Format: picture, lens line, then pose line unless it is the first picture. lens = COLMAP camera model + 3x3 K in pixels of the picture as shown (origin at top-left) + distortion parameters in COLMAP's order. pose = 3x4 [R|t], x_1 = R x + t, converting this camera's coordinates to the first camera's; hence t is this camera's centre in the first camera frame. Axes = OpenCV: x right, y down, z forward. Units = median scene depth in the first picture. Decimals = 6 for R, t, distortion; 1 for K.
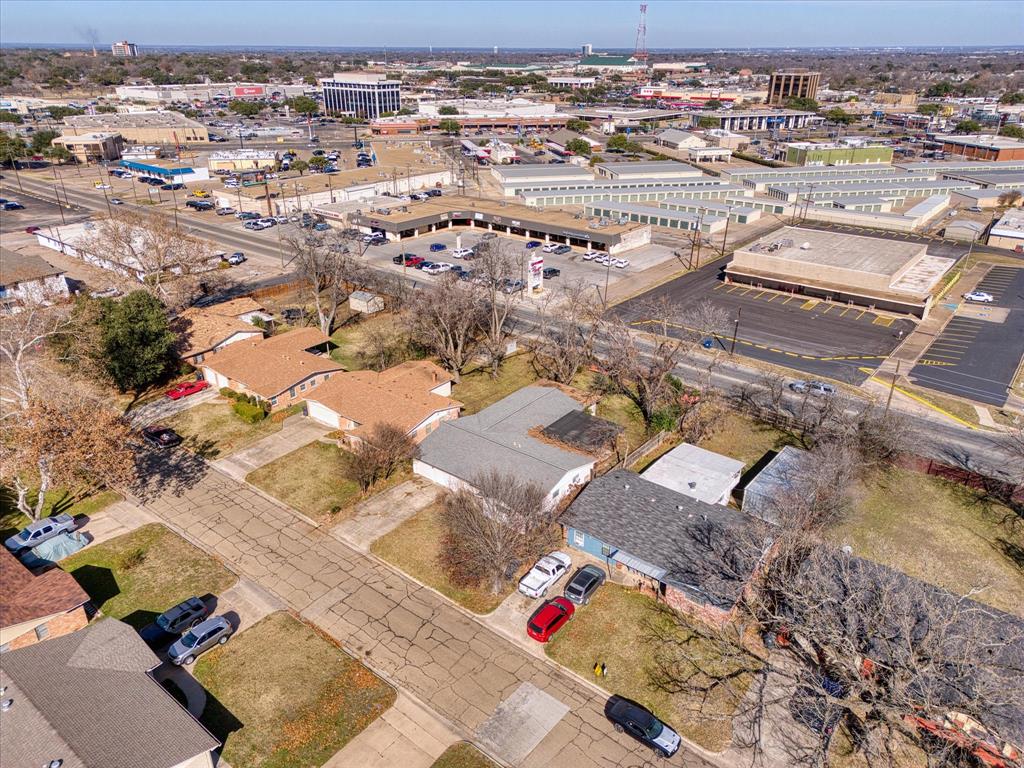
lens RADIAL K [[721.7, 0, 512.0], [0, 721.7, 384.0], [0, 0, 1]] dist [0.028826, -0.003100]
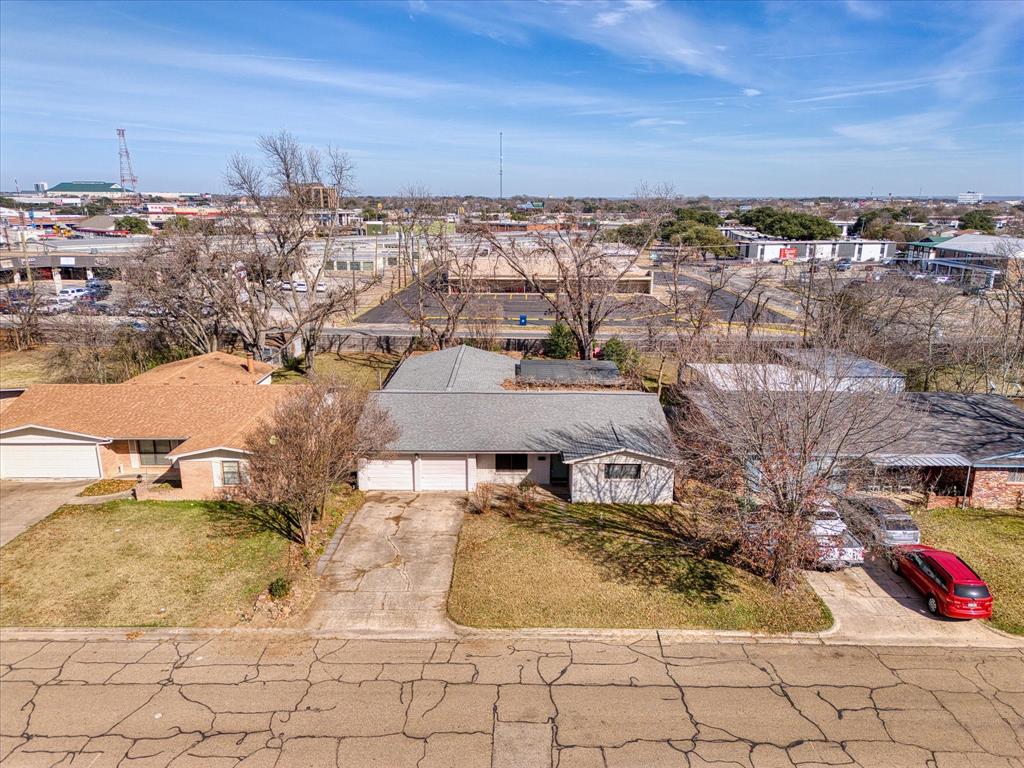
lens RADIAL K [[721.7, 0, 512.0], [0, 721.7, 384.0], [0, 0, 1]] dist [0.028826, -0.003100]
pose [[0.785643, -0.147143, 0.600927, -0.356465], [0.256652, 0.961300, -0.100159, 0.136835], [-0.562934, 0.232918, 0.793004, 0.582566]]
